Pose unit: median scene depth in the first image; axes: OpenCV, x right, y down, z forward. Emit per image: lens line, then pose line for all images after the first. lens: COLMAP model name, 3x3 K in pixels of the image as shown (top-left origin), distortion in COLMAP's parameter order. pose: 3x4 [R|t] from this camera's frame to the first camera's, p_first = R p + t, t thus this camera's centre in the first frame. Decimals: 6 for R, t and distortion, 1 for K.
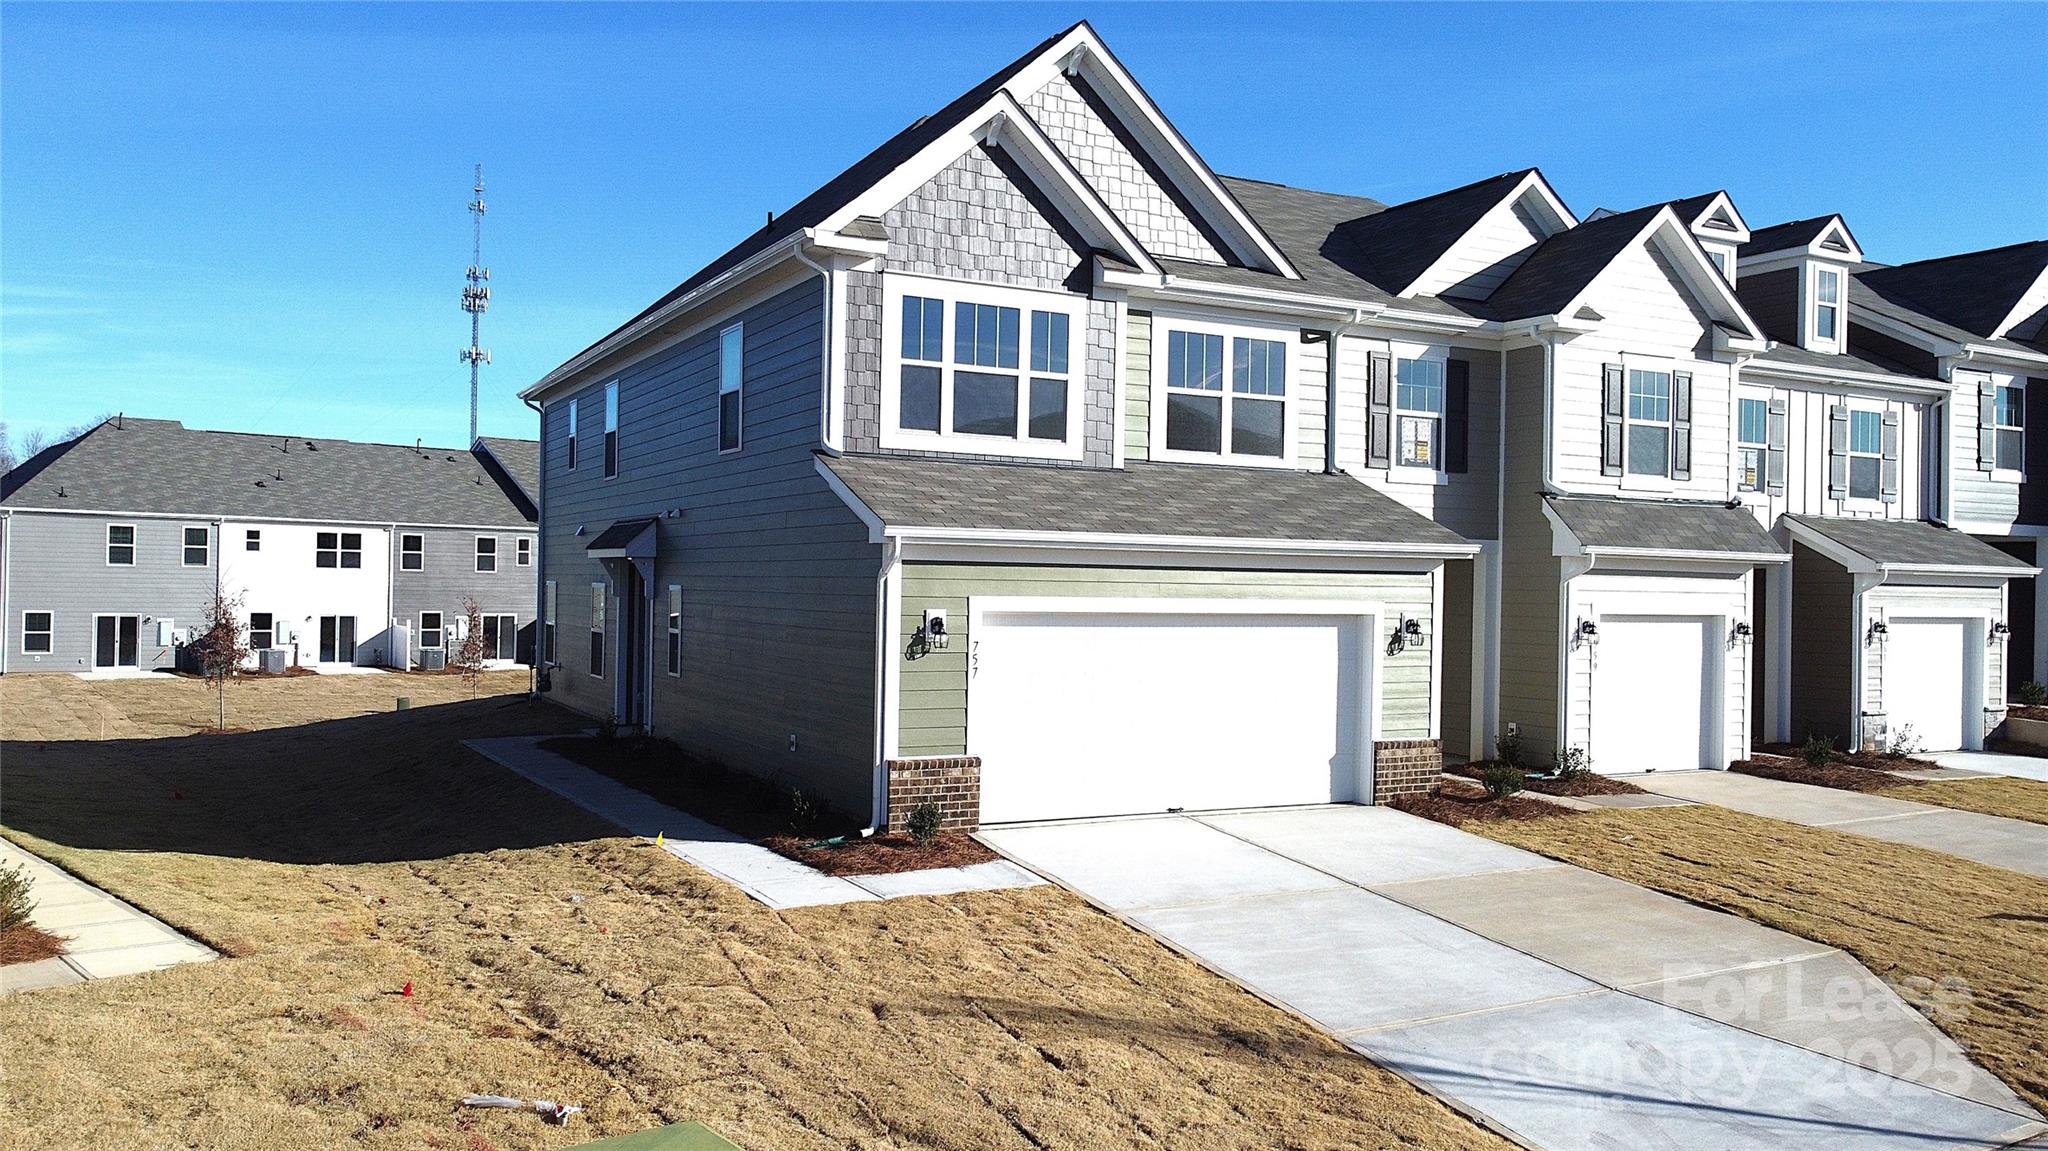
lens RADIAL K [[1556.0, 0, 1024.0], [0, 1556.0, 575.5], [0, 0, 1]] dist [0.002108, 0.003252]
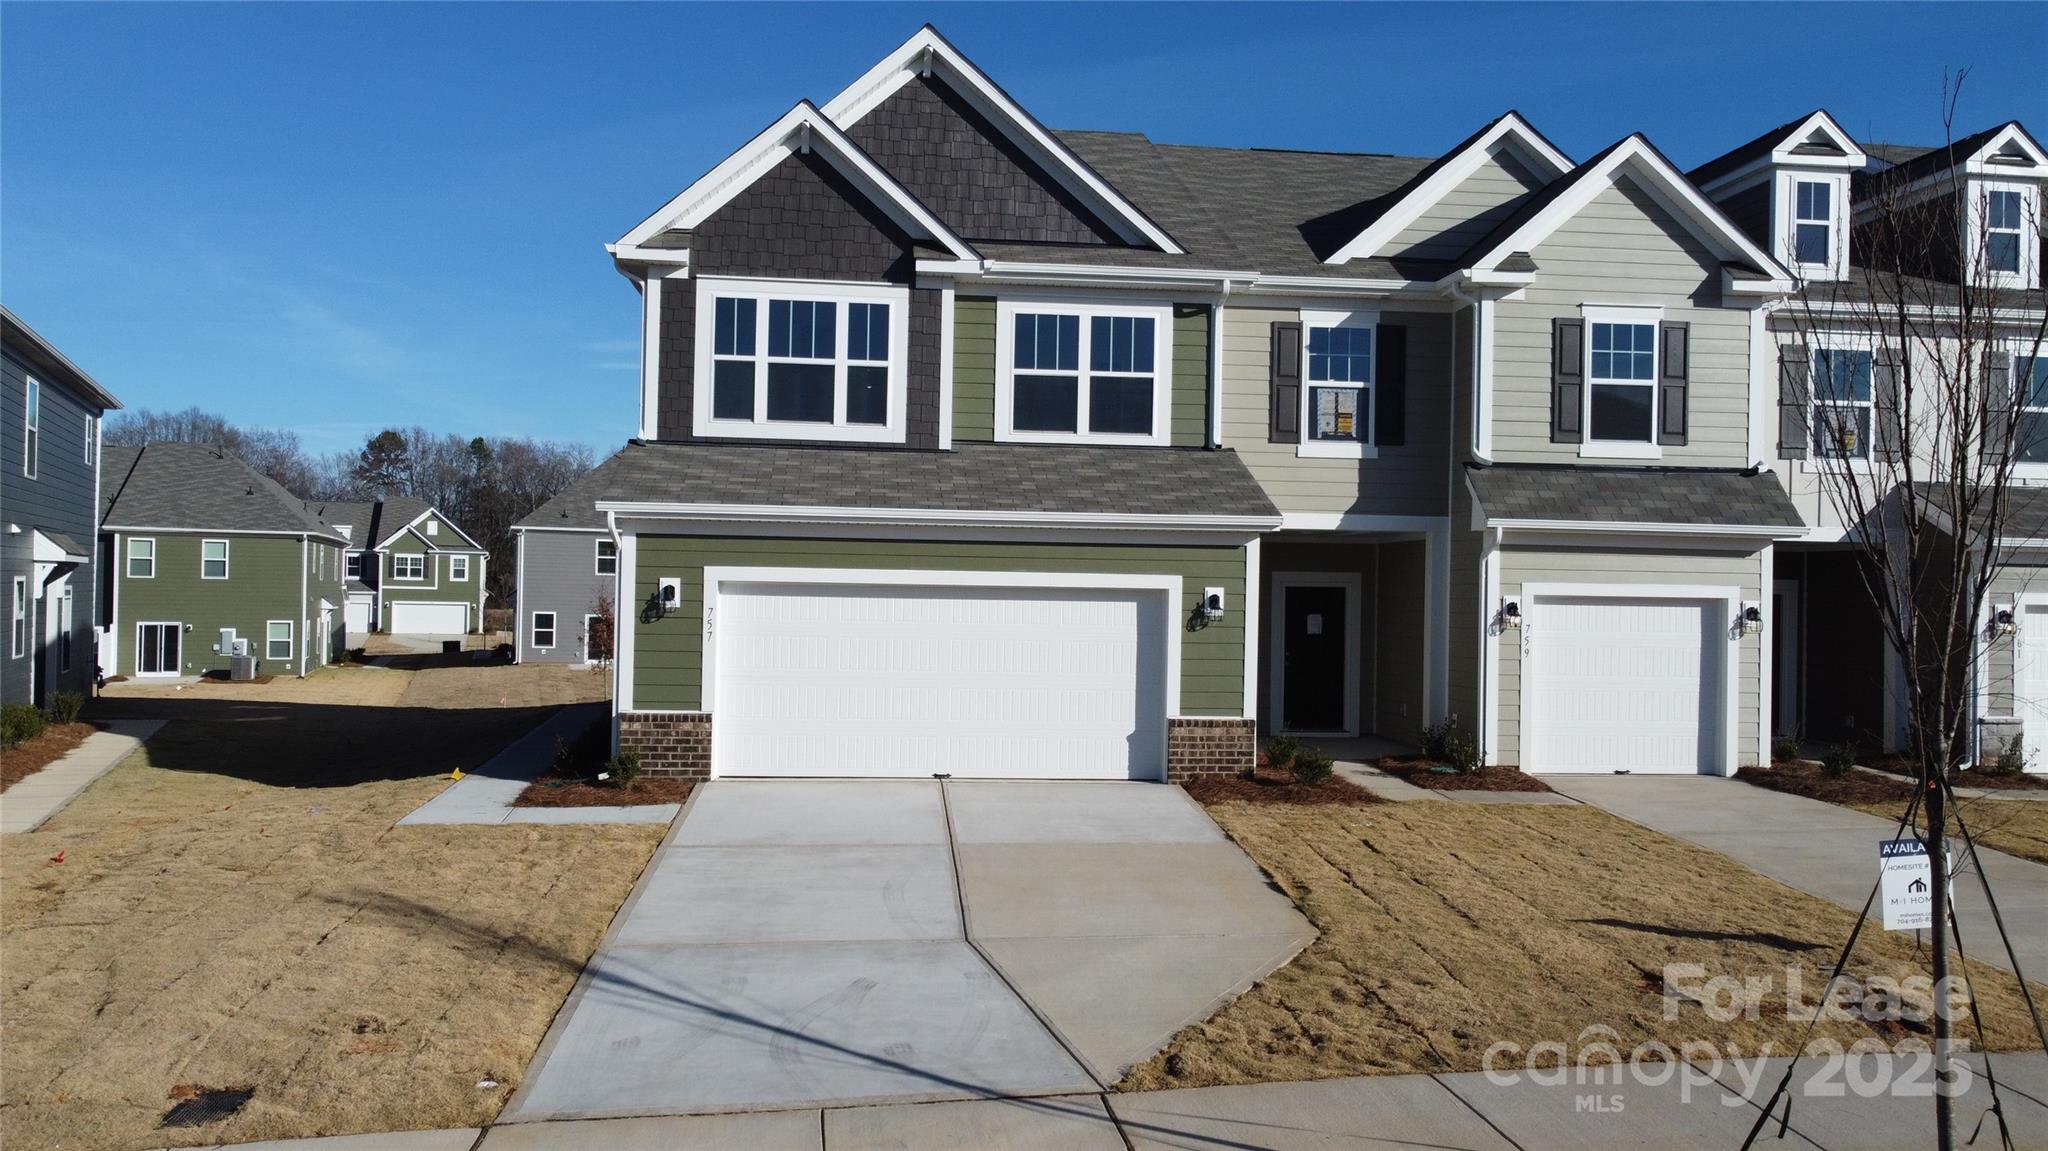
lens RADIAL K [[1556.0, 0, 1024.0], [0, 1556.0, 575.5], [0, 0, 1]] dist [0.002108, 0.003252]
pose [[0.927991, -0.004761, -0.372573, 0.465521], [0.000229, 0.999925, -0.012208, 0.026403], [0.372603, 0.011244, 0.927923, 0.052912]]
